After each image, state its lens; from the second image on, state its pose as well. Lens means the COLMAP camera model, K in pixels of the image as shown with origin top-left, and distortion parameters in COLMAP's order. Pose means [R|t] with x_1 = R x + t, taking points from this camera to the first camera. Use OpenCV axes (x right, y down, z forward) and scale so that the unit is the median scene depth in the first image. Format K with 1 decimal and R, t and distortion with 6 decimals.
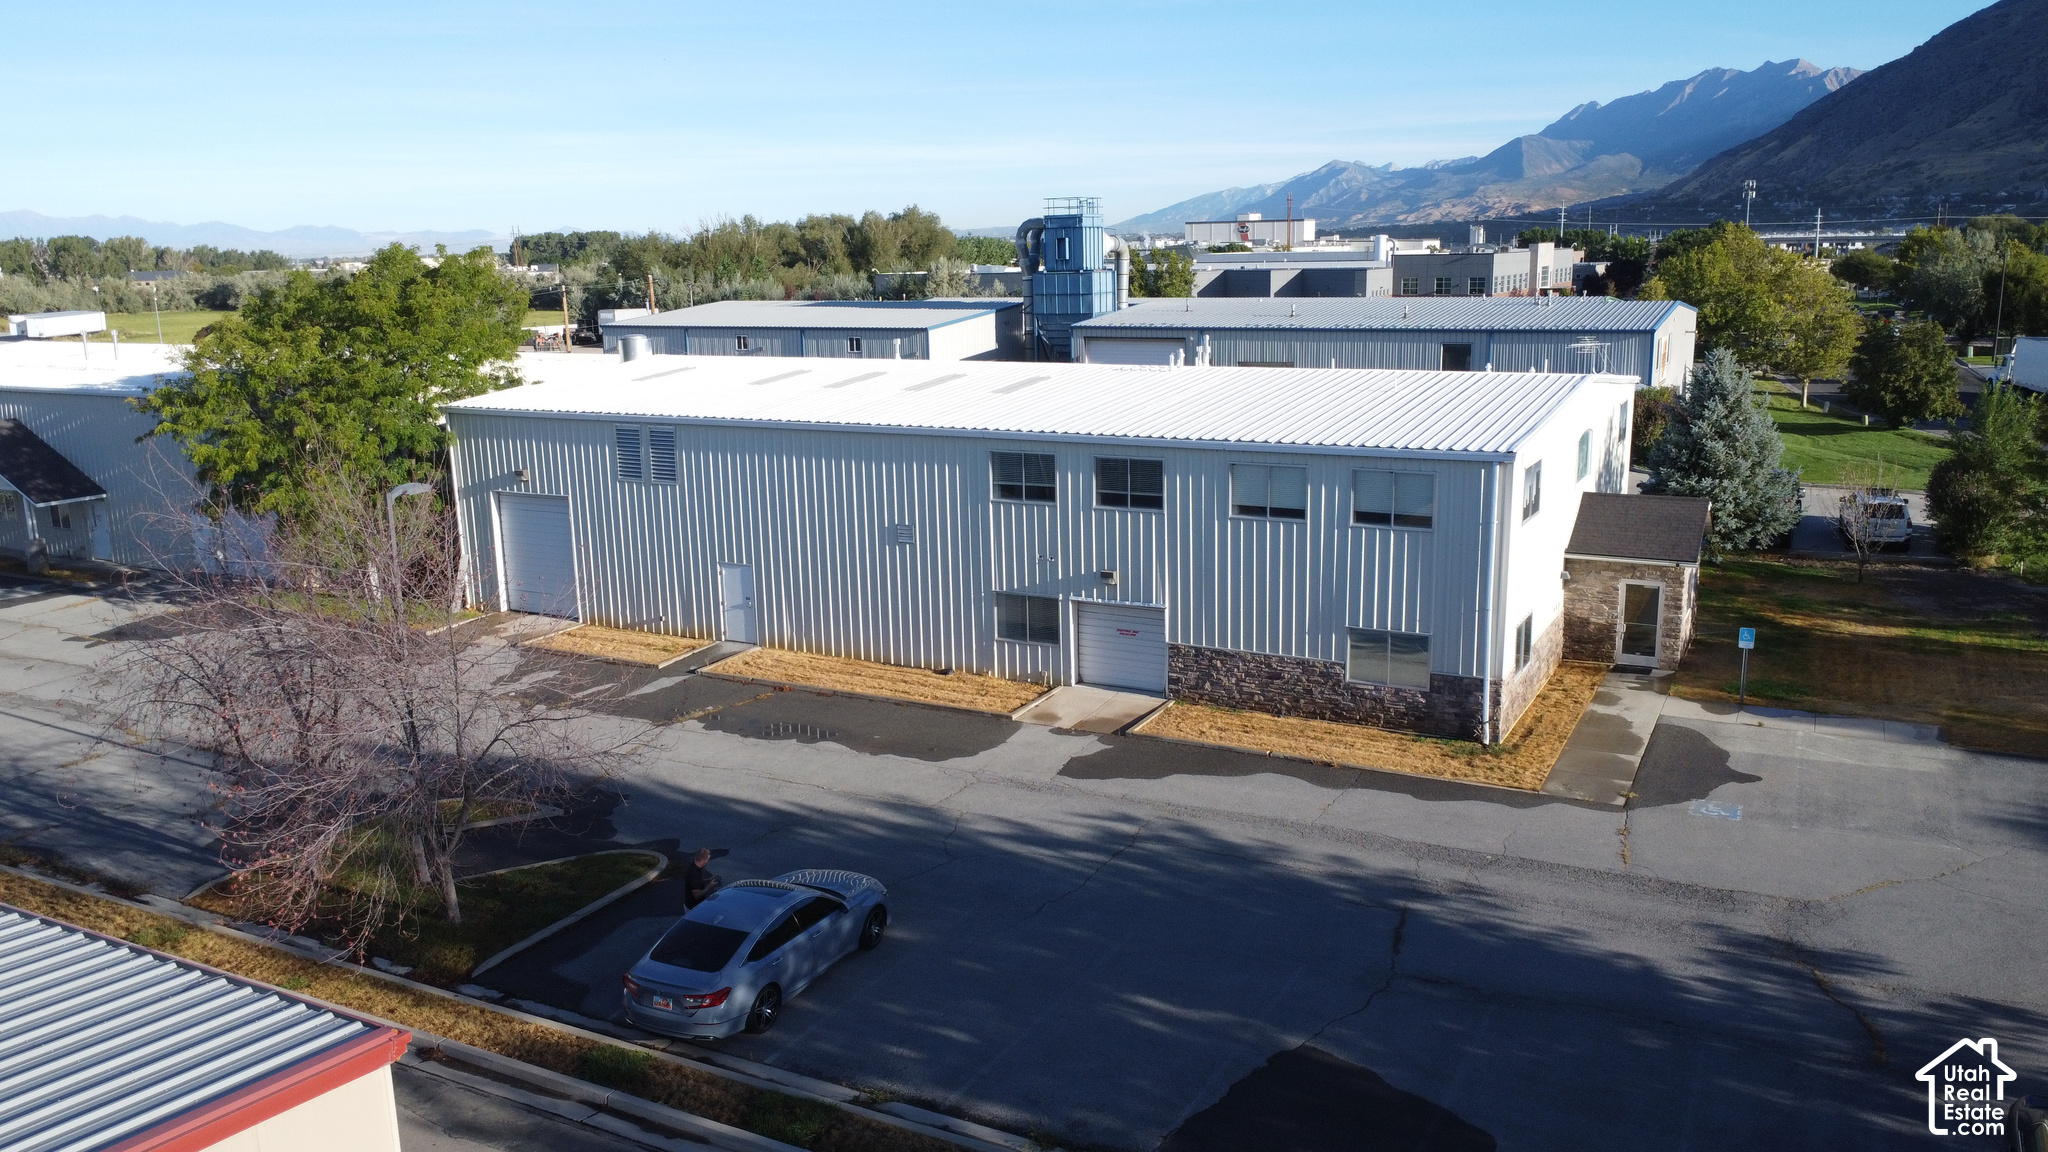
lens RADIAL K [[1528.0, 0, 1032.7], [0, 1528.0, 575.0], [0, 0, 1]] dist [0.008455, -0.008007]
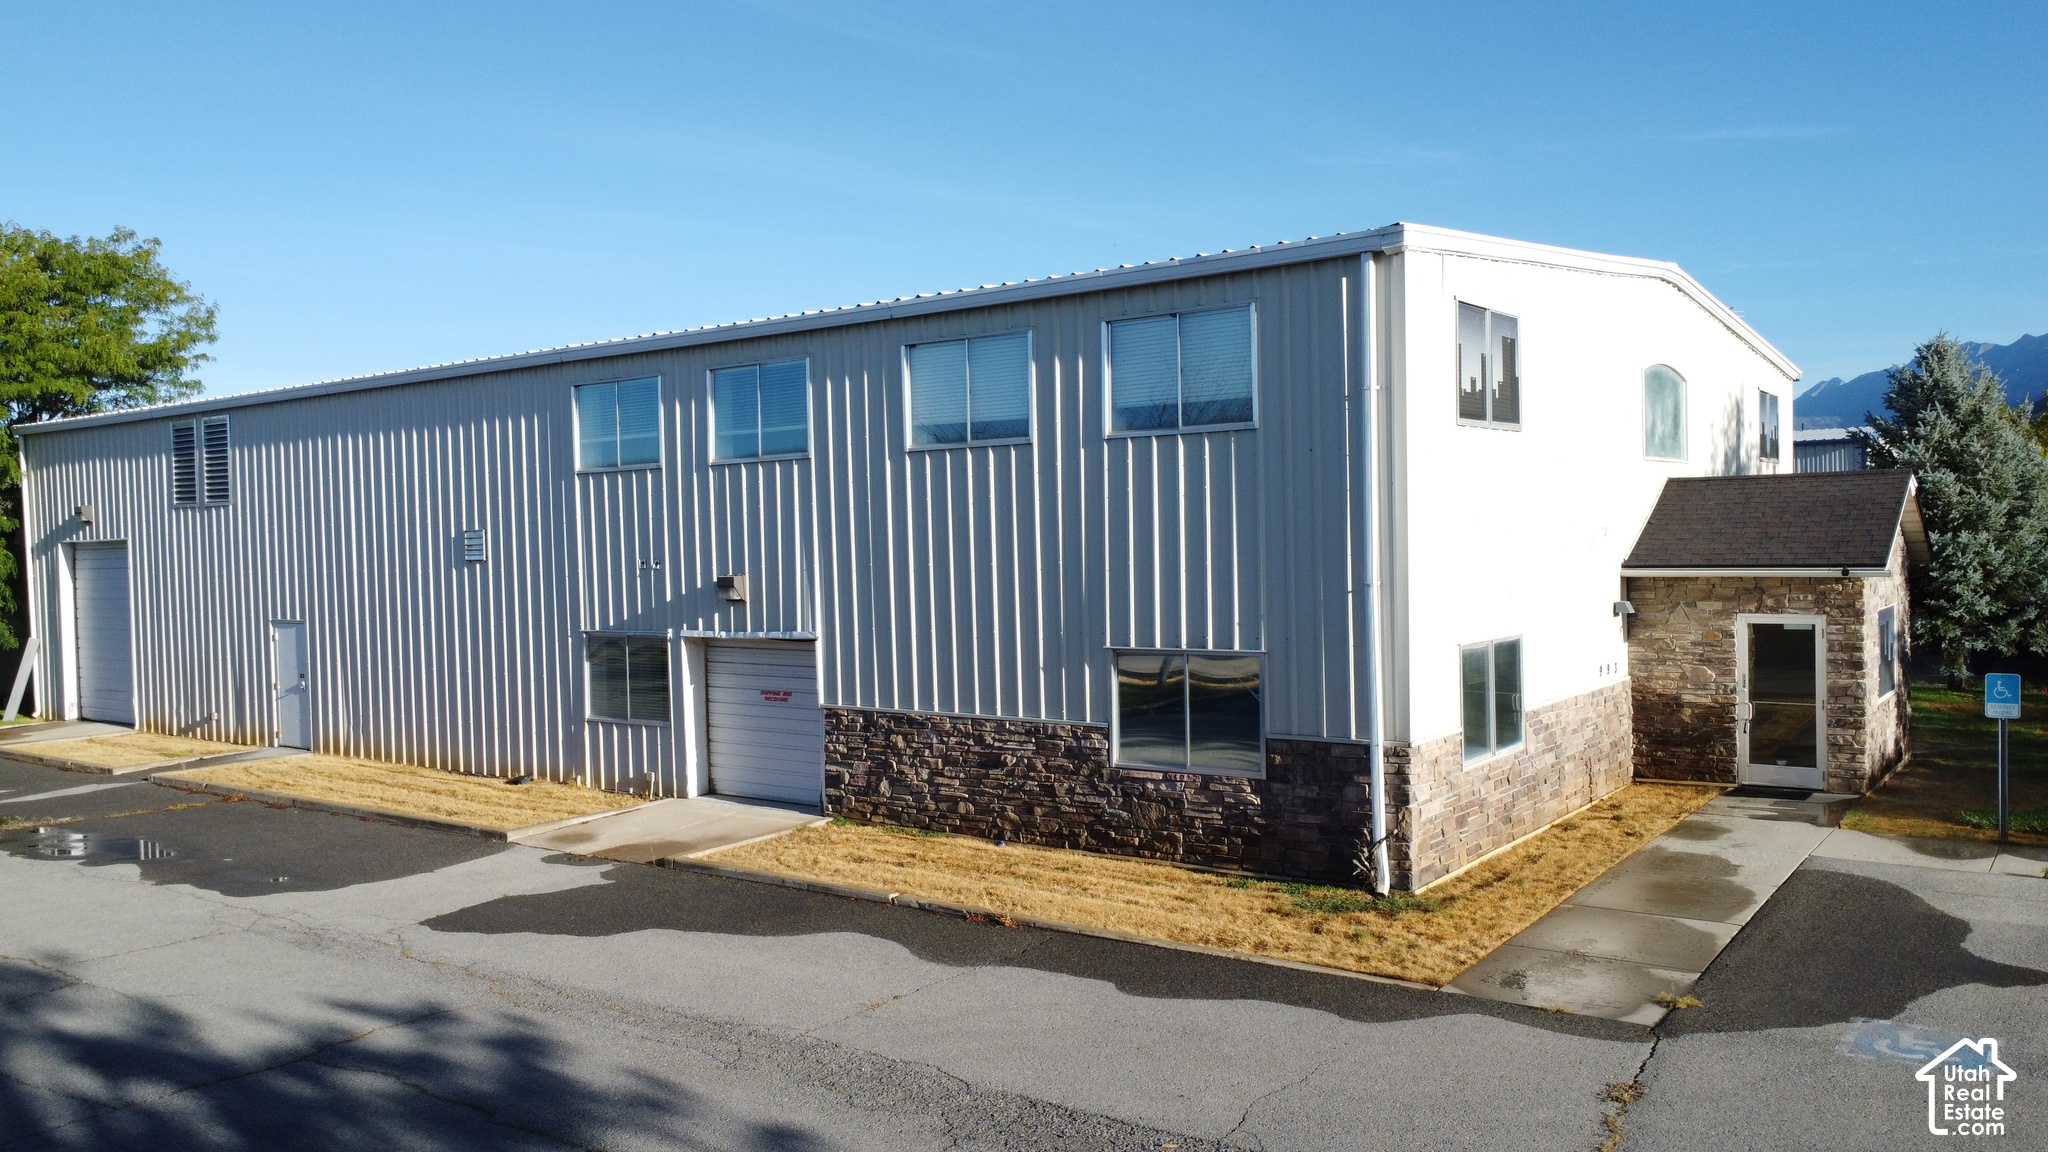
lens RADIAL K [[1528.0, 0, 1031.1], [0, 1528.0, 578.7], [0, 0, 1]] dist [0.008455, -0.008007]
pose [[0.989522, -0.000256, -0.144384, 0.225676], [-0.025289, 0.984233, -0.175061, 0.087695], [0.142152, 0.176878, 0.973913, 0.465885]]
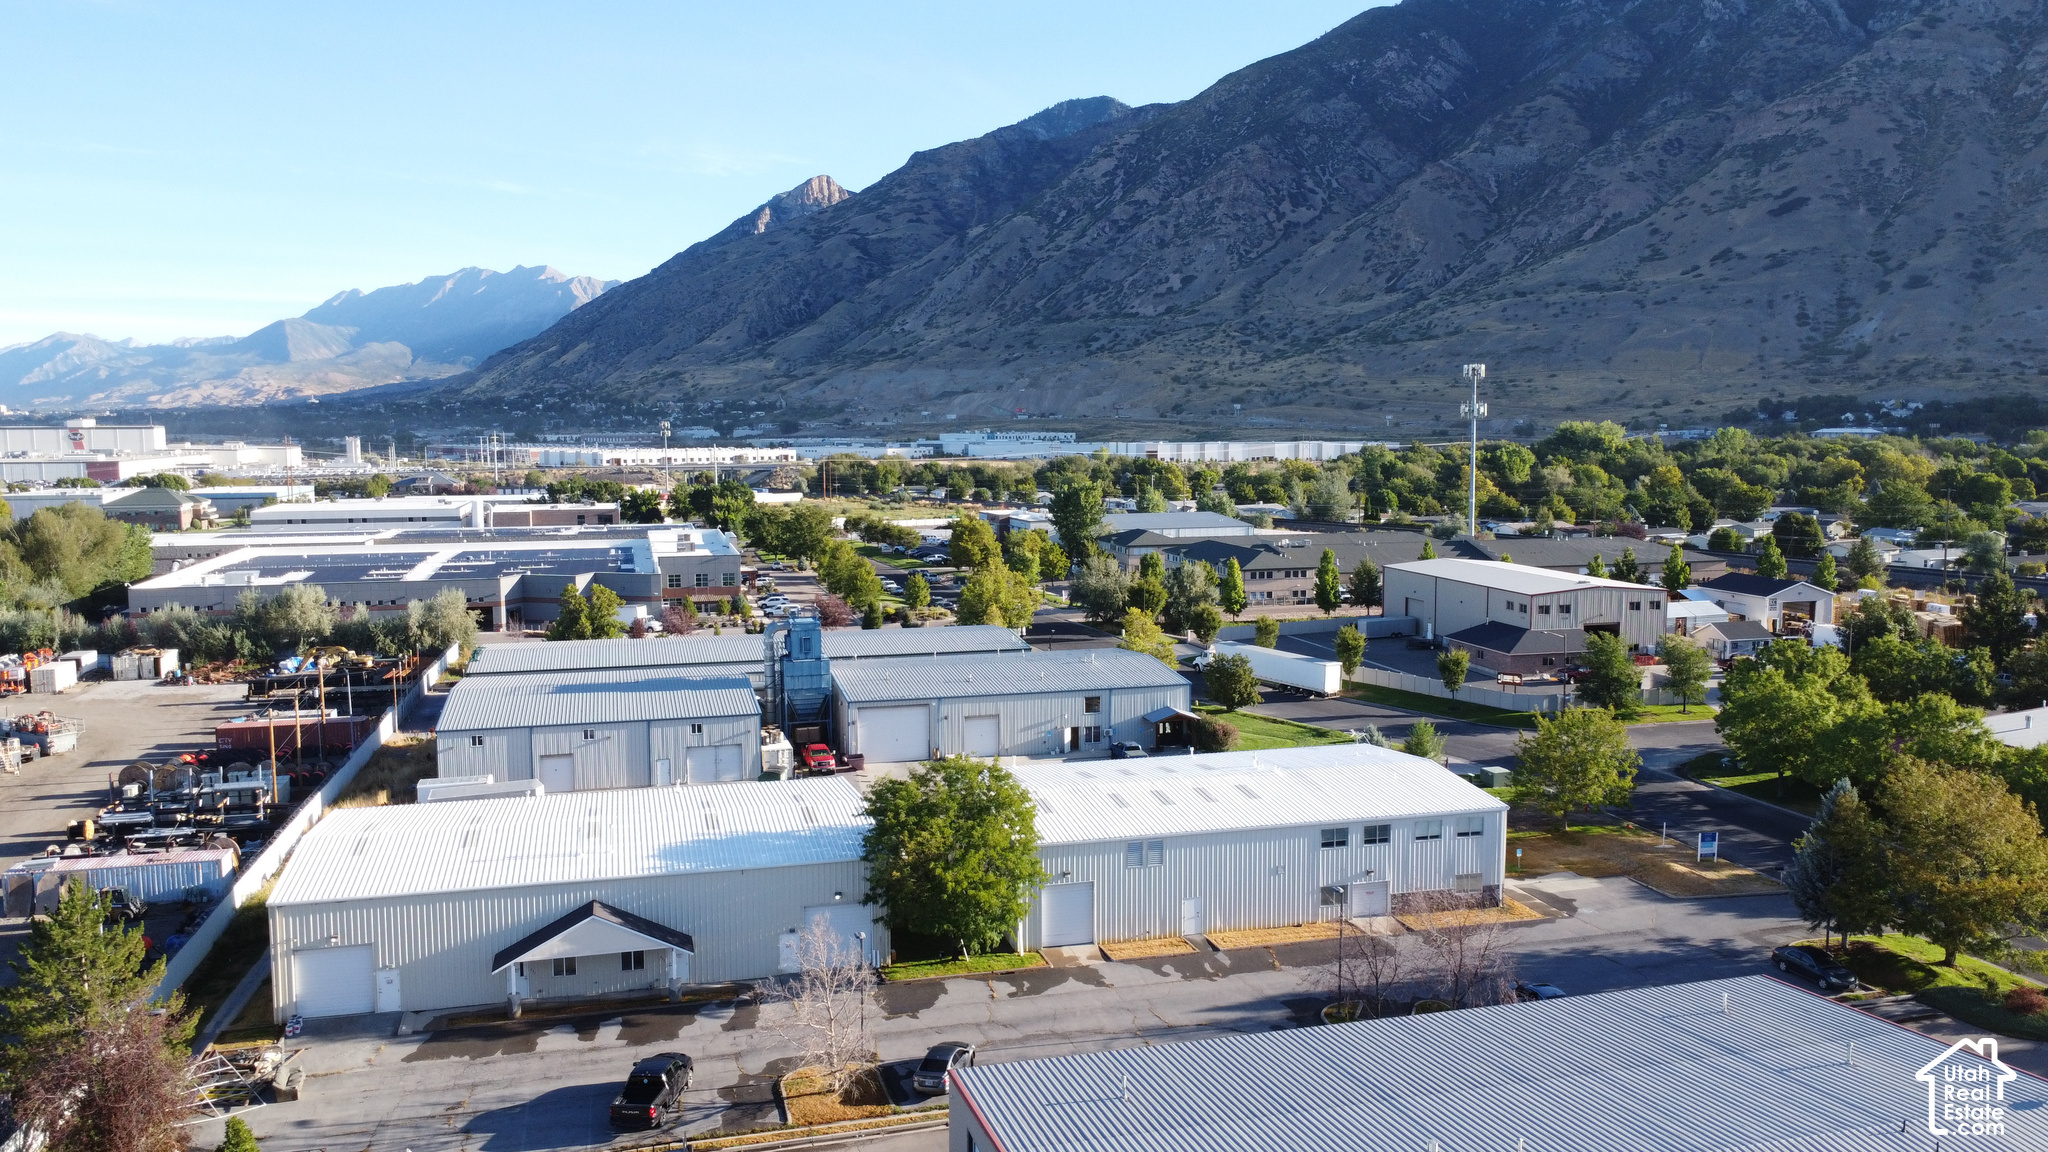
lens RADIAL K [[1528.0, 0, 1033.6], [0, 1528.0, 574.7], [0, 0, 1]] dist [0.008455, -0.008007]
pose [[0.730045, -0.053574, 0.681295, -1.979171], [0.133460, 0.988904, -0.065247, -0.380563], [-0.670240, 0.138559, 0.729095, -0.519149]]
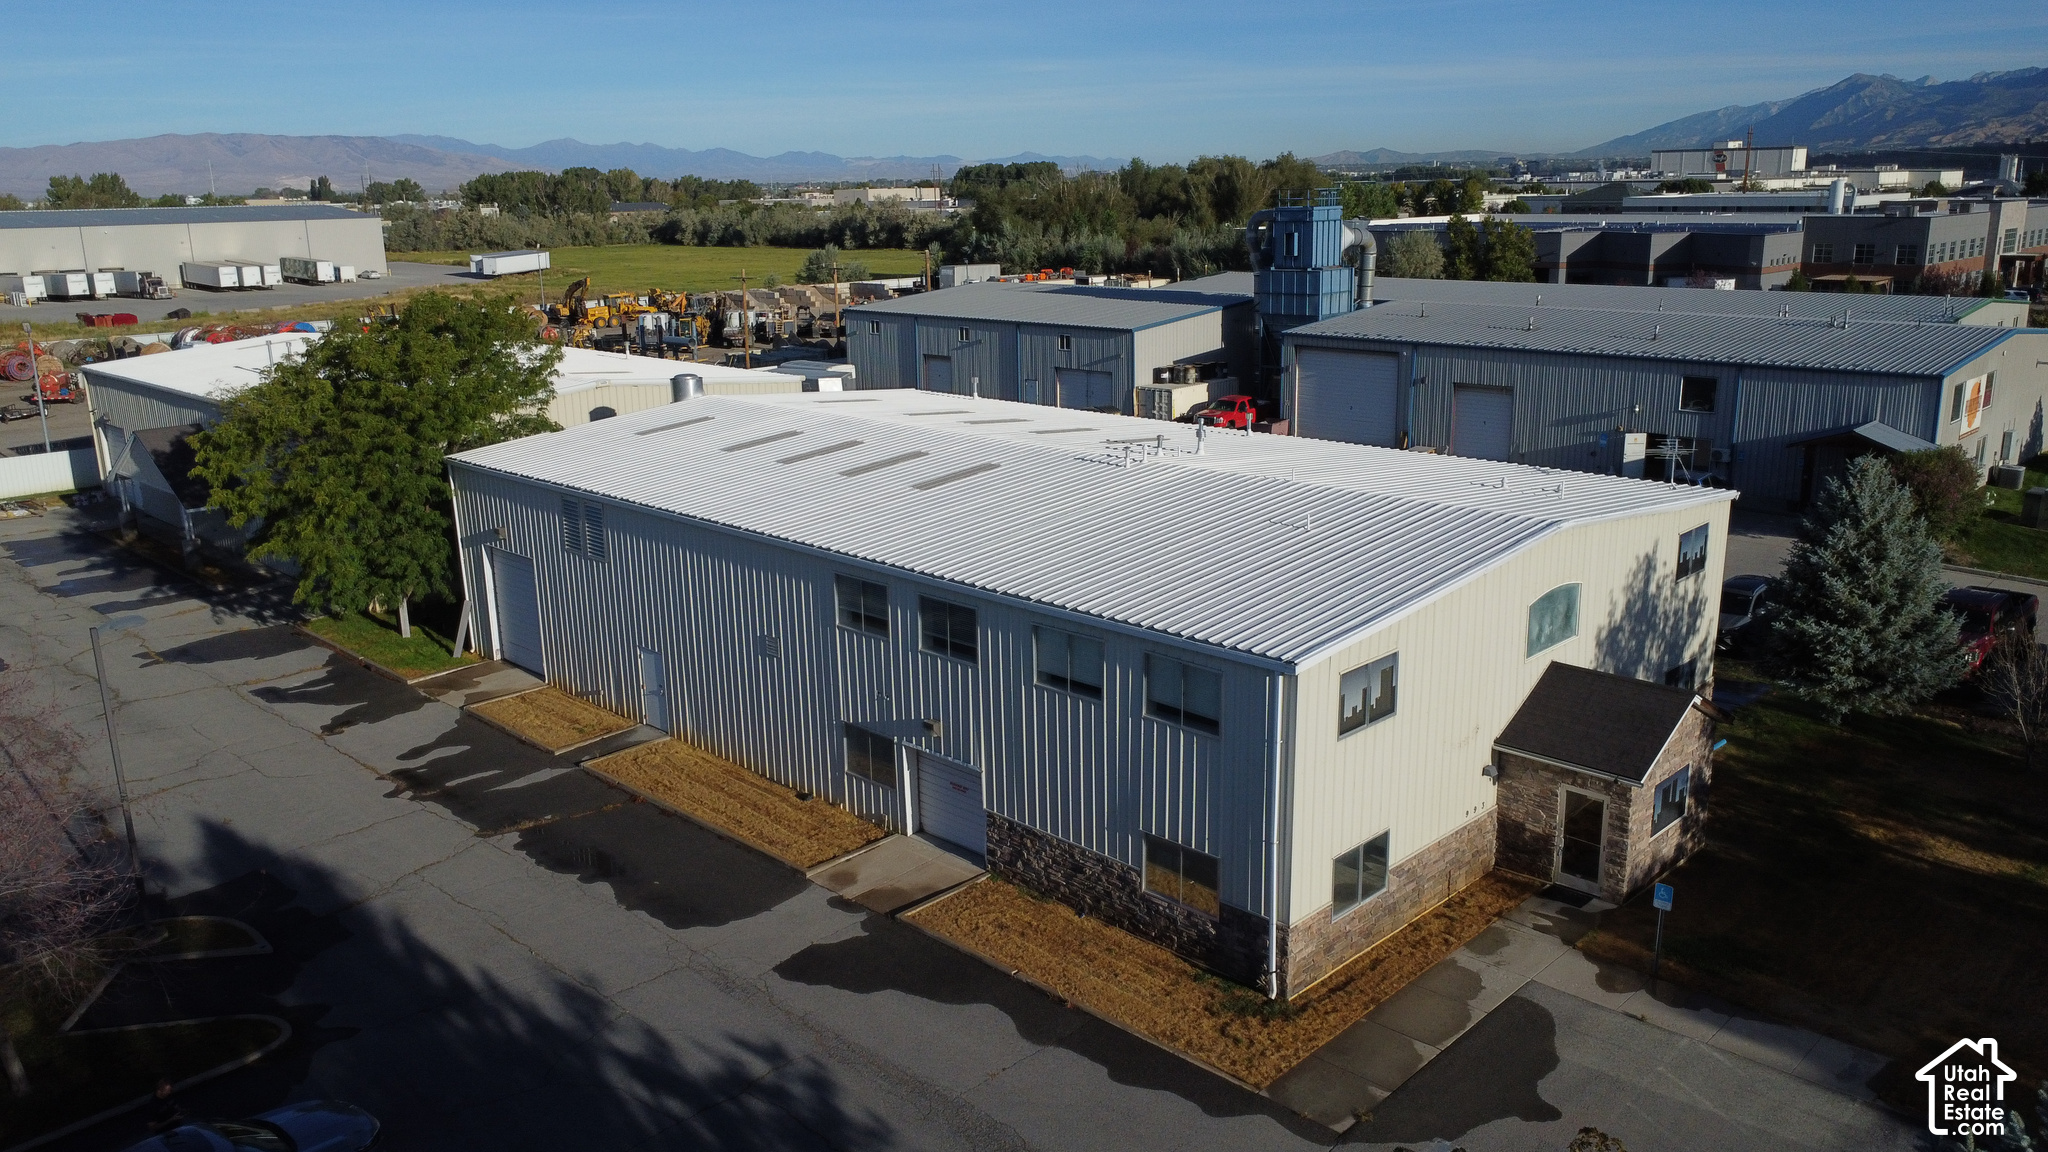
lens RADIAL K [[1528.0, 0, 1033.4], [0, 1528.0, 574.9], [0, 0, 1]] dist [0.008455, -0.008007]
pose [[0.959693, 0.073177, -0.271358, 0.331228], [-0.060489, 0.996661, 0.054840, -0.135905], [0.274465, -0.036215, 0.960915, 0.151378]]
